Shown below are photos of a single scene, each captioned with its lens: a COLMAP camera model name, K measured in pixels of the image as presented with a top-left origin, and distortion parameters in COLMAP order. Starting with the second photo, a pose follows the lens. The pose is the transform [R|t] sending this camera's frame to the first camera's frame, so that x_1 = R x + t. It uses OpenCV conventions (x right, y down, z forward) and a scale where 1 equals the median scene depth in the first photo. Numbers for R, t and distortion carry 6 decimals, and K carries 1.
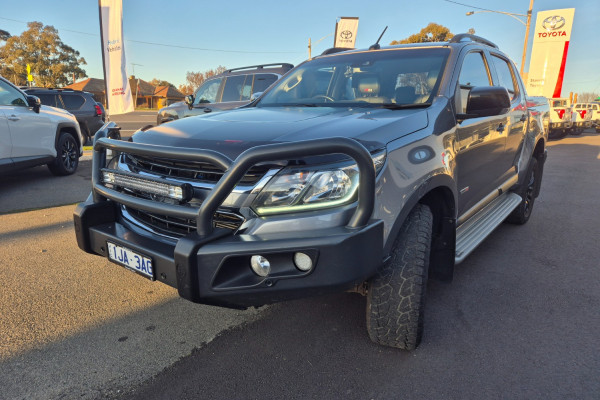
lens RADIAL K [[409.6, 0, 299.2], [0, 409.6, 199.1], [0, 0, 1]] dist [0.056922, -0.045257]
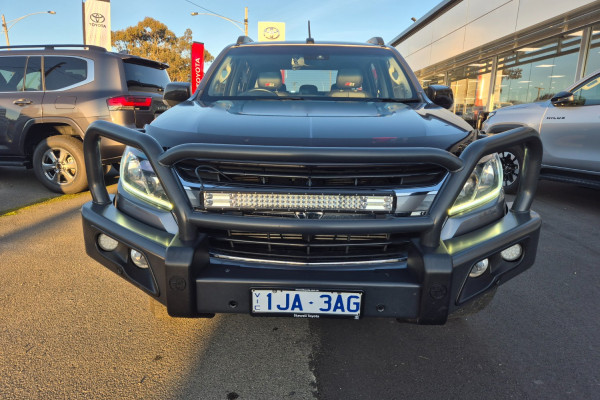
lens RADIAL K [[409.6, 0, 278.4], [0, 409.6, 212.1], [0, 0, 1]] dist [0.056922, -0.045257]
pose [[0.791949, -0.144304, 0.593290, -0.260924], [0.123707, 0.989440, 0.075529, -0.023709], [-0.597924, 0.013579, 0.801438, 0.130979]]
